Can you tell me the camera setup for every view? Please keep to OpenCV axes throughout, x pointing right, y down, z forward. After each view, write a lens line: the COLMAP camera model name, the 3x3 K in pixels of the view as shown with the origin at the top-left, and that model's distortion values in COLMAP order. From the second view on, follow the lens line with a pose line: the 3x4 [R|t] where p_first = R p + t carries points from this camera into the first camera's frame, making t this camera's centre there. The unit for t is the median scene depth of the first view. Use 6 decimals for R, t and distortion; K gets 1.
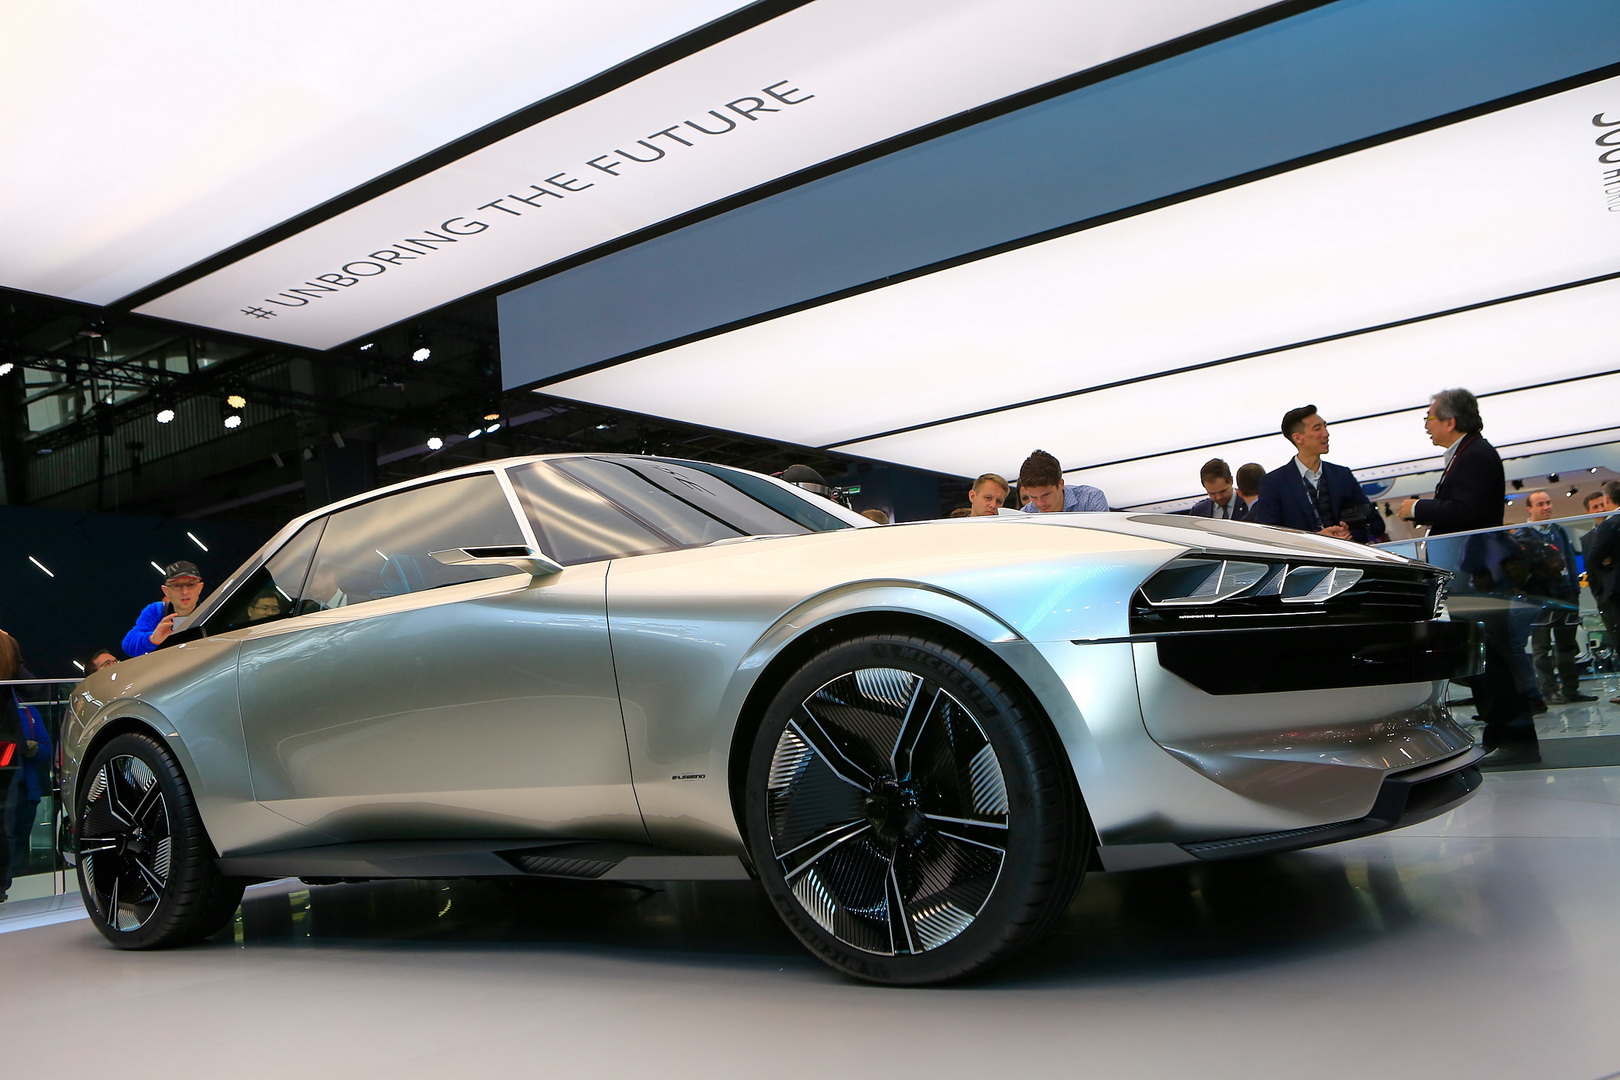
lens RADIAL K [[1356.9, 0, 810.0], [0, 1356.9, 540.0], [0, 0, 1]] dist [-0.118211, 0.125586]
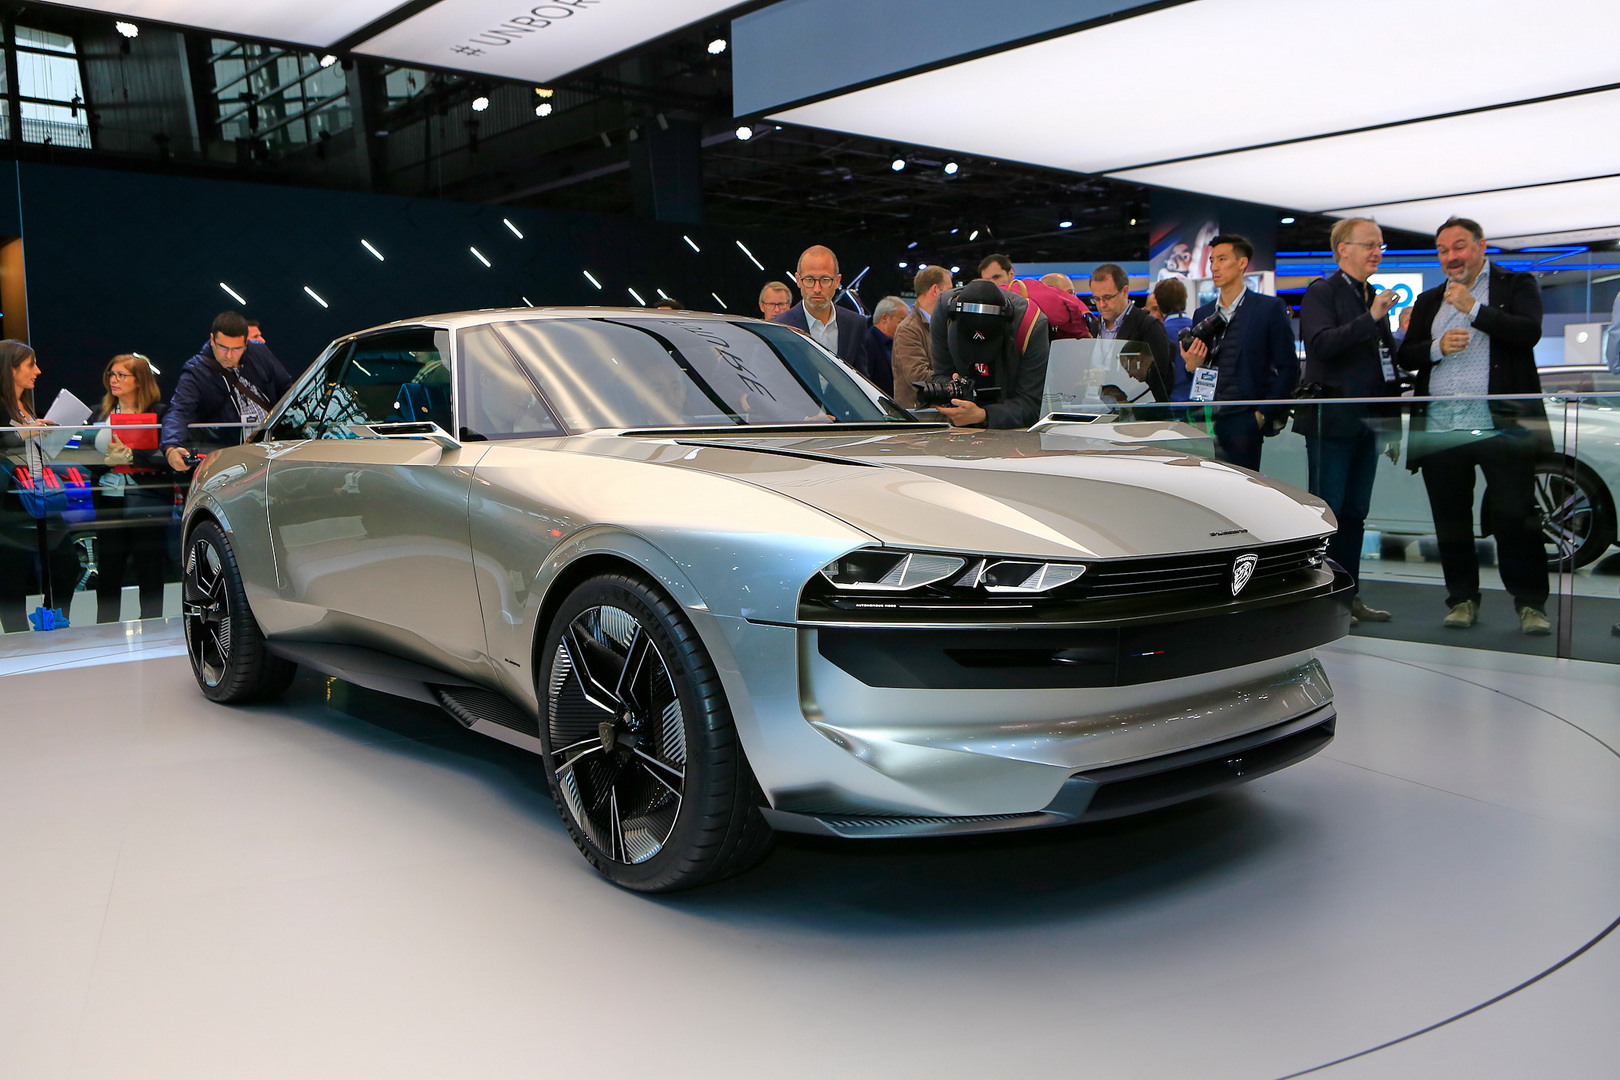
lens RADIAL K [[1402.6, 0, 810.0], [0, 1402.6, 540.0], [0, 0, 1]] dist [-0.079980, 0.001492]
pose [[0.963340, 0.097403, -0.249977, 0.467954], [-0.037698, 0.971666, 0.233331, -0.221266], [0.265621, -0.215353, 0.939717, 0.003861]]
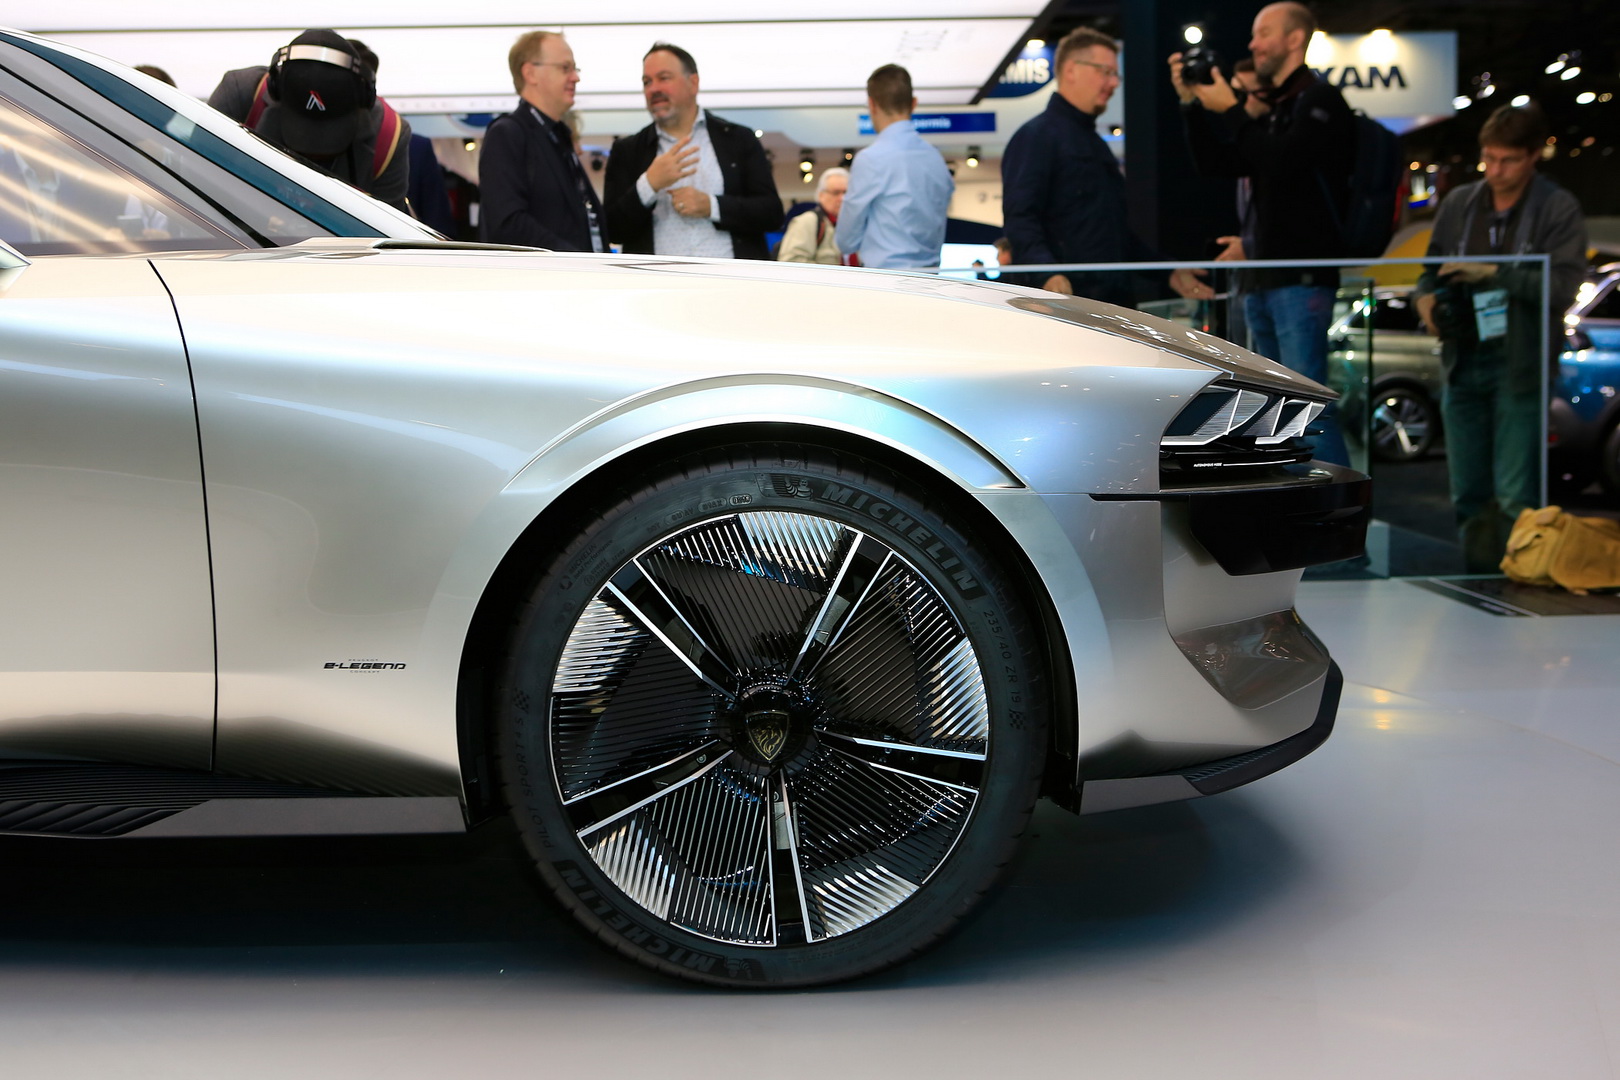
lens RADIAL K [[2055.2, 0, 810.0], [0, 2055.2, 540.0], [0, 0, 1]] dist [0.014682, -0.000106]
pose [[0.812542, 0.017200, 0.582649, -0.498352], [-0.128826, 0.980146, 0.150722, -0.040164], [-0.568489, -0.197528, 0.798625, 0.212039]]
